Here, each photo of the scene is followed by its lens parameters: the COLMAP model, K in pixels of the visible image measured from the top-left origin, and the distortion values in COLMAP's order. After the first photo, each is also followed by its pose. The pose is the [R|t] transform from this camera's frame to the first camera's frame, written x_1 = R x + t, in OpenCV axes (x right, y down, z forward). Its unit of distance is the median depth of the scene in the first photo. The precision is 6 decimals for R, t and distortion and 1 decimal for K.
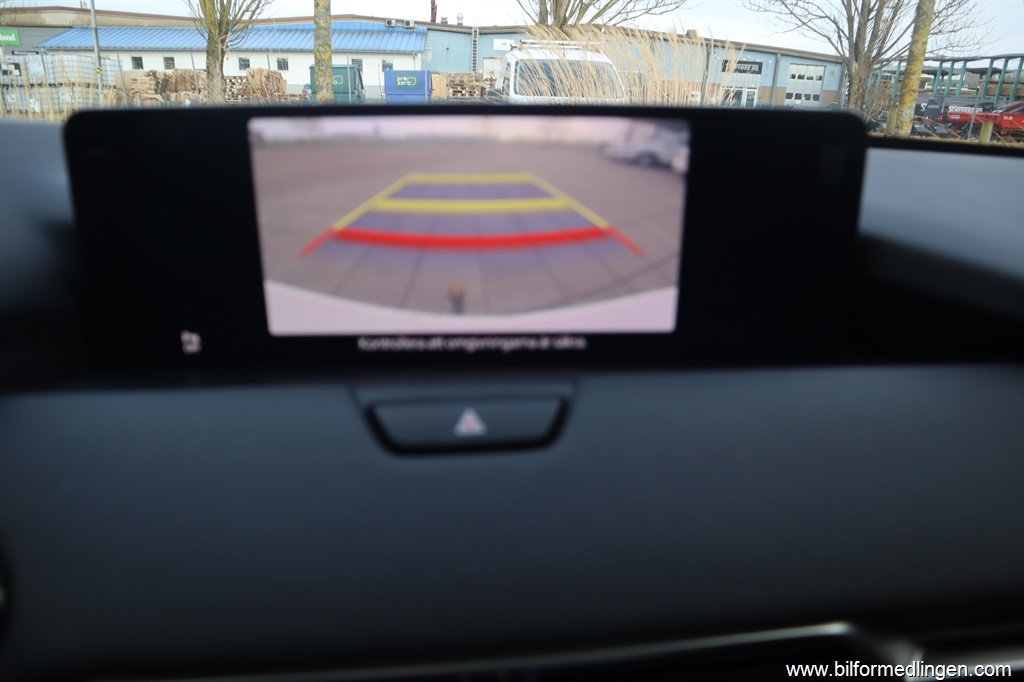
lens RADIAL K [[711.4, 0, 512.0], [0, 711.4, 341.0], [0, 0, 1]] dist [-0.123613, 0.074070]
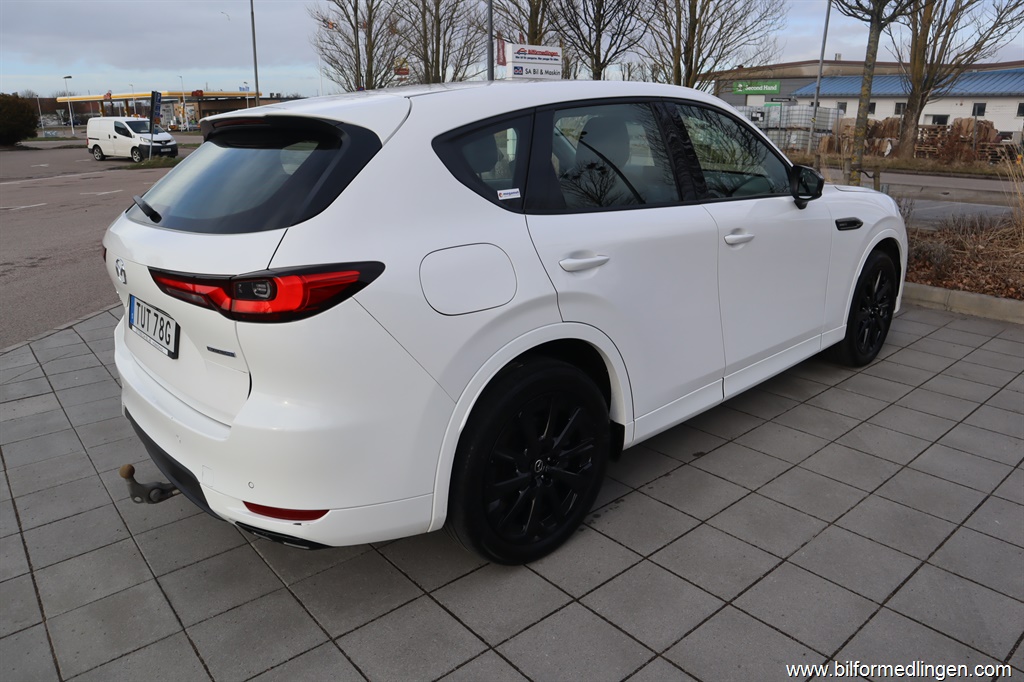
lens RADIAL K [[711.4, 0, 512.0], [0, 711.4, 341.0], [0, 0, 1]] dist [-0.123613, 0.074070]
pose [[0.584437, 0.220871, -0.780800, 0.110709], [-0.263946, 0.961659, 0.074465, 0.034361], [0.767311, 0.162569, 0.620327, -0.110367]]
